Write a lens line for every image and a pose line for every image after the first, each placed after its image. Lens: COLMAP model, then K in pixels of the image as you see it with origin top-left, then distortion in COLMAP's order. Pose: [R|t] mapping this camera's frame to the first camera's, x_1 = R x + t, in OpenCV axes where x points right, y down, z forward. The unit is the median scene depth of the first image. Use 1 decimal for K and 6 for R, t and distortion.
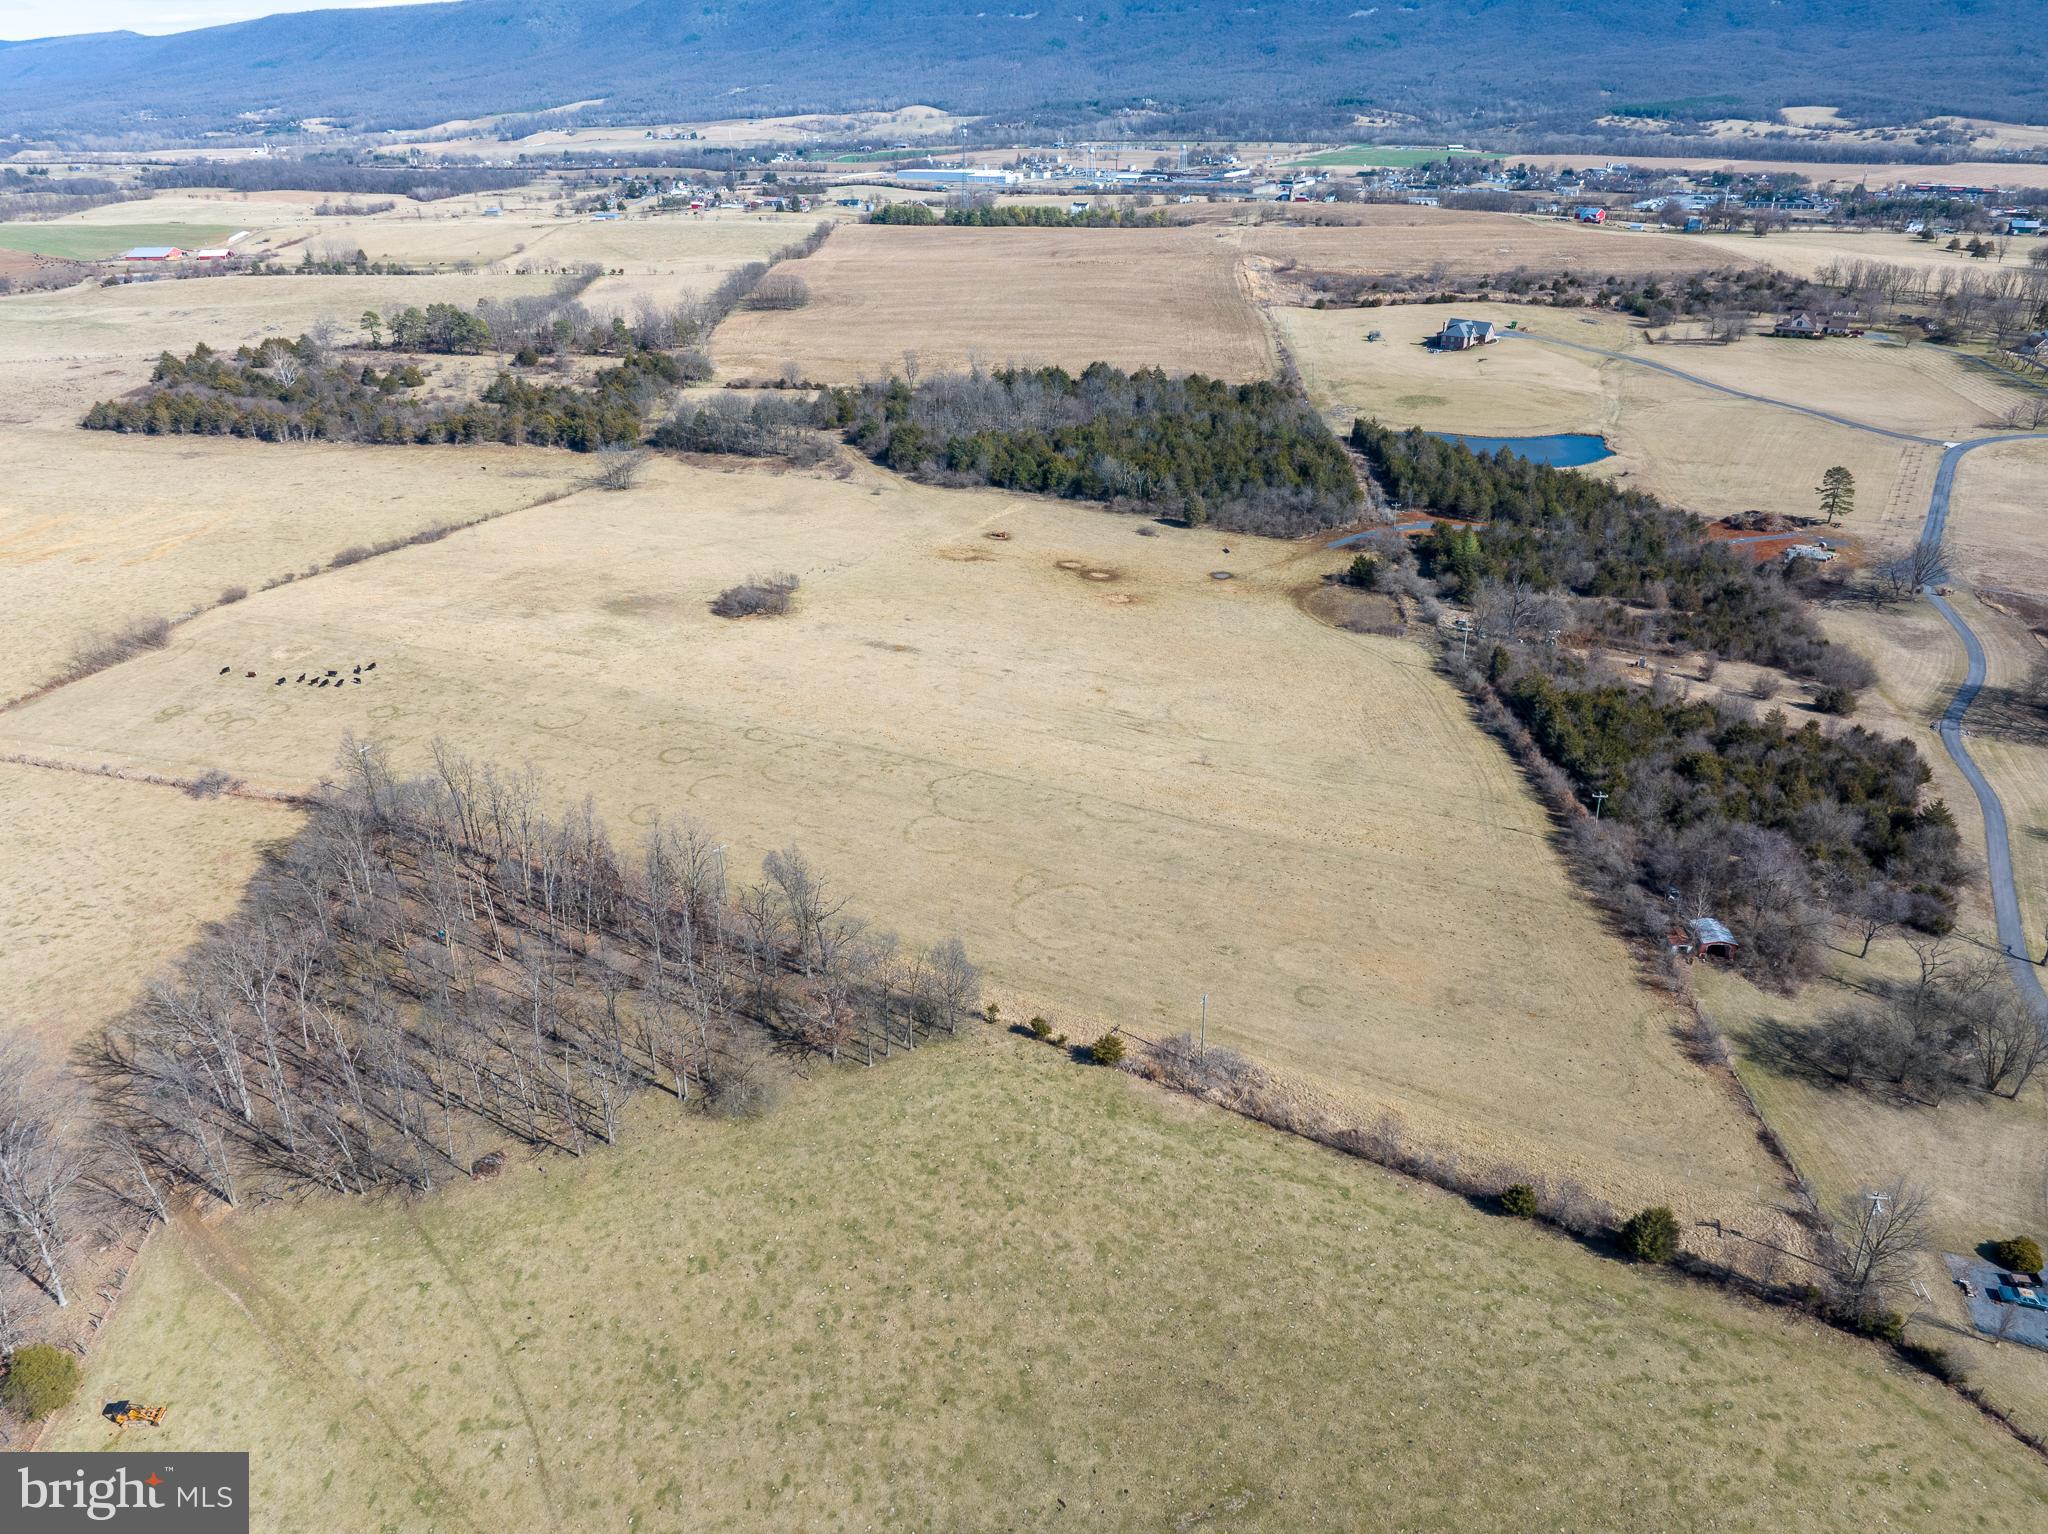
lens RADIAL K [[1445.0, 0, 1007.5], [0, 1445.0, 762.4], [0, 0, 1]] dist [-0.052515, 0.018602]
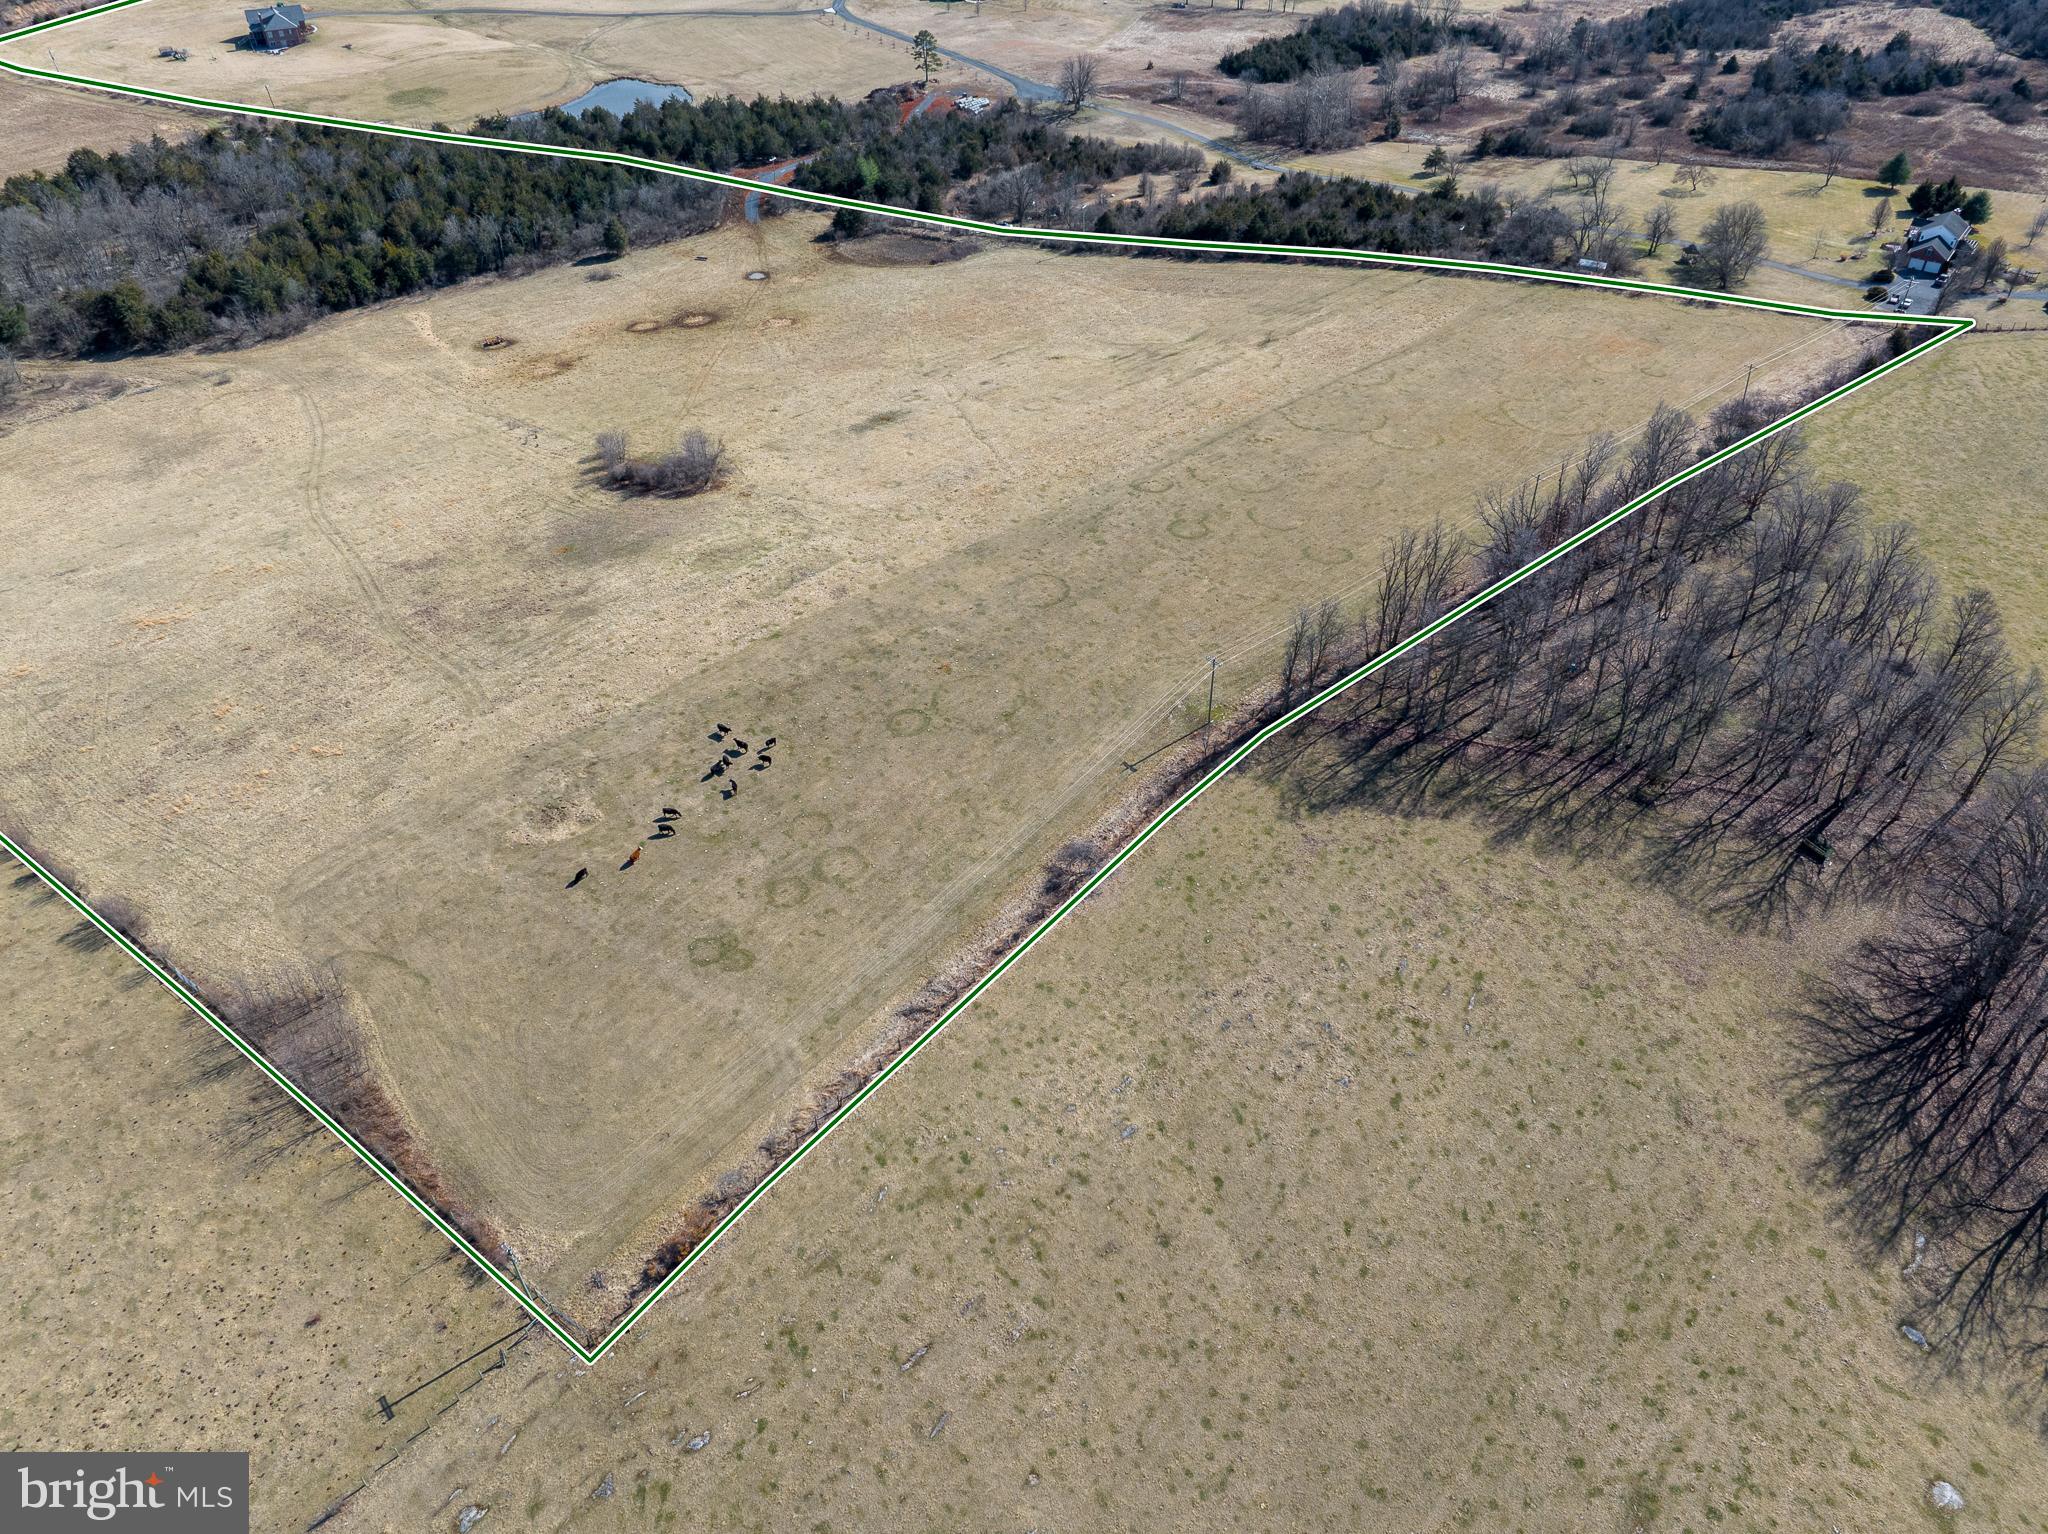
lens RADIAL K [[1445.0, 0, 1003.6], [0, 1445.0, 753.6], [0, 0, 1]] dist [-0.052515, 0.018602]
pose [[0.350422, -0.572931, 0.740915, -0.978166], [0.414108, 0.804328, 0.426111, -0.310711], [-0.840071, 0.157500, 0.519110, 0.632131]]
